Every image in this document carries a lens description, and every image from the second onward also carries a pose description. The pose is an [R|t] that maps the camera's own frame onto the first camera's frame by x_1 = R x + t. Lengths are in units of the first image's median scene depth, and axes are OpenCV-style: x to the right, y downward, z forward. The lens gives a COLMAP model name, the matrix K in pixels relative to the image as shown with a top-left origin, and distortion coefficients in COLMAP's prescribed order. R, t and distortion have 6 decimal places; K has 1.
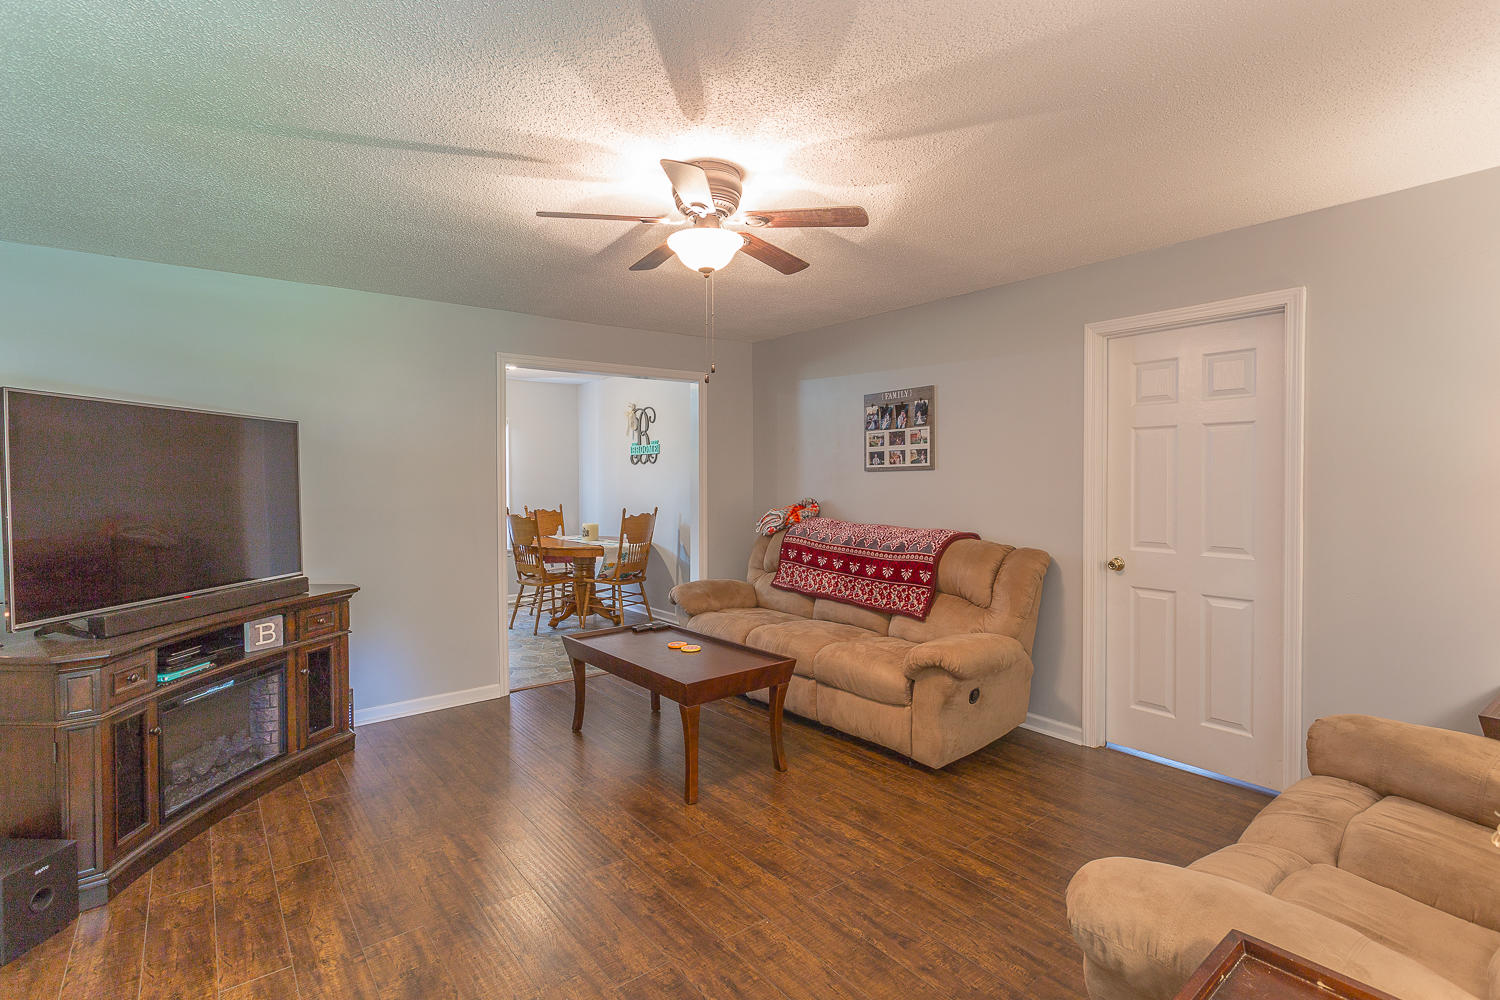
lens RADIAL K [[721.8, 0, 750.0], [0, 721.8, 500.0], [0, 0, 1]] dist [-0.001145, -0.000113]
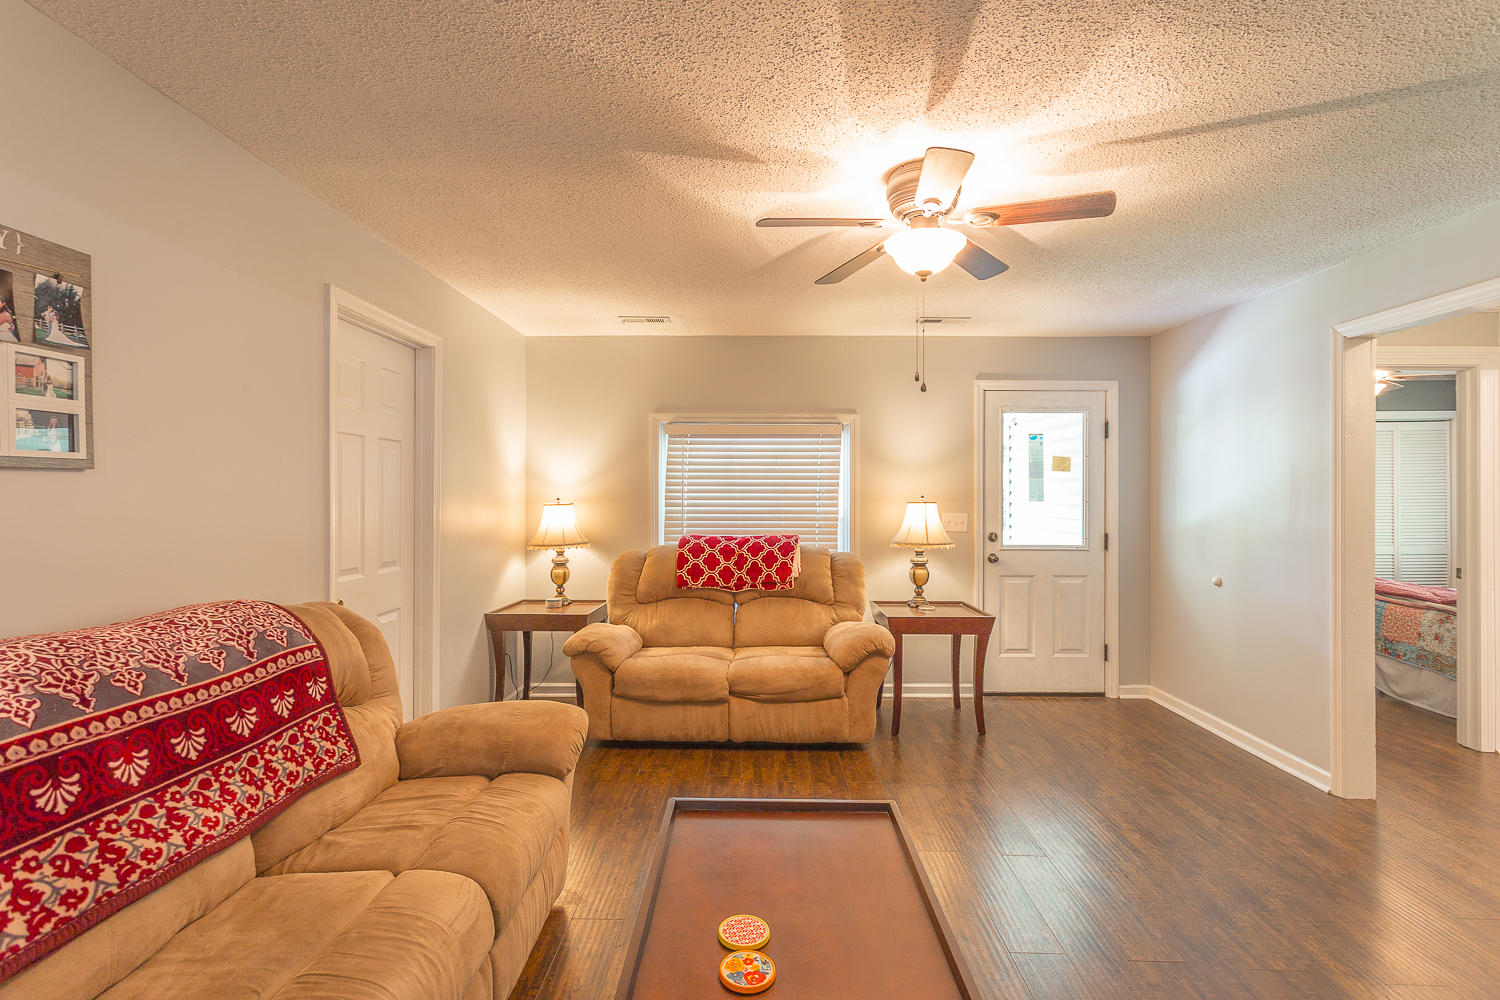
lens RADIAL K [[721.8, 0, 750.0], [0, 721.8, 500.0], [0, 0, 1]] dist [-0.001145, -0.000113]
pose [[-0.783460, 0.001782, 0.621440, -0.282556], [0.022606, 0.999416, 0.025635, -0.028780], [-0.621031, 0.034133, -0.783042, 1.134315]]
